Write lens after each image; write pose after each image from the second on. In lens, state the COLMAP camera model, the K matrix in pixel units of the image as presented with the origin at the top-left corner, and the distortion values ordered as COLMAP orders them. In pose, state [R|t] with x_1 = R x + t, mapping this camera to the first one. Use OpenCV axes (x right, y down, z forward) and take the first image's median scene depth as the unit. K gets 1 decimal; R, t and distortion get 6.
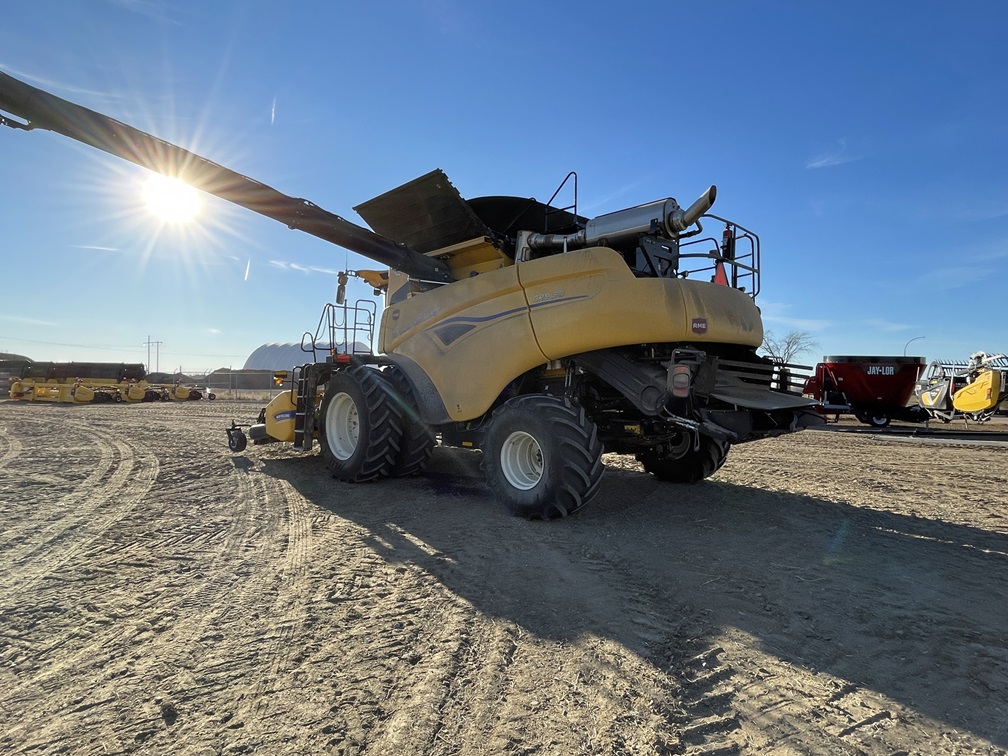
lens RADIAL K [[558.3, 0, 508.5], [0, 558.3, 378.3], [0, 0, 1]] dist [-0.000776, -0.000180]
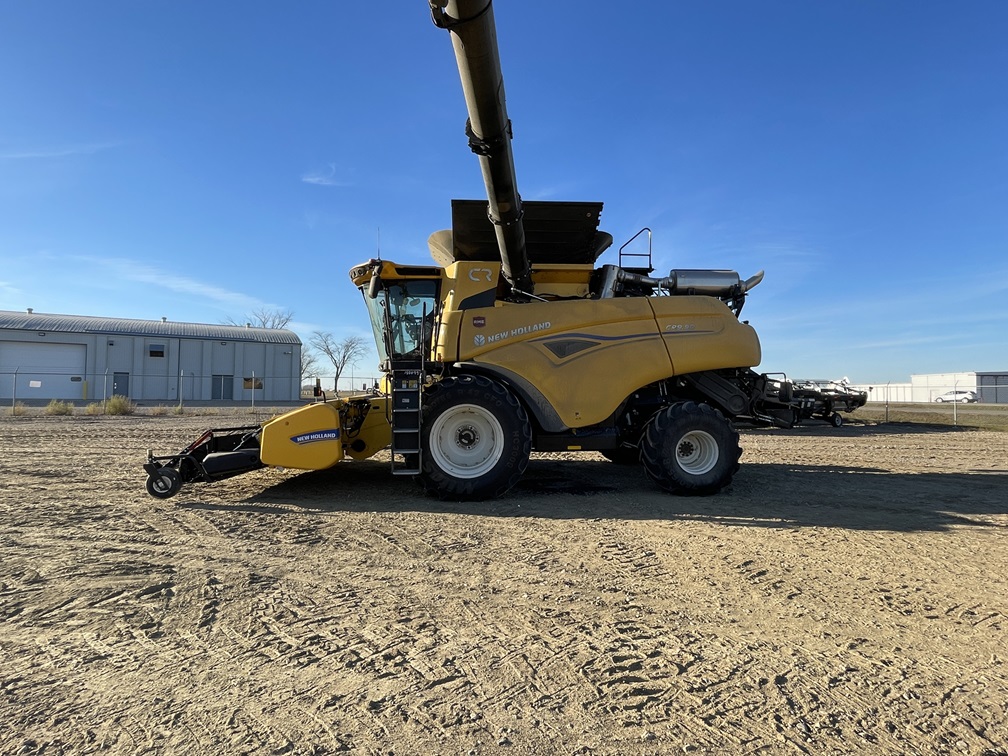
lens RADIAL K [[558.3, 0, 506.4], [0, 558.3, 376.7], [0, 0, 1]] dist [-0.000776, -0.000180]
pose [[0.657280, 0.011514, 0.753558, -0.984794], [-0.010782, 0.999925, -0.005873, -0.015753], [-0.753569, -0.004265, 0.657355, 0.369918]]
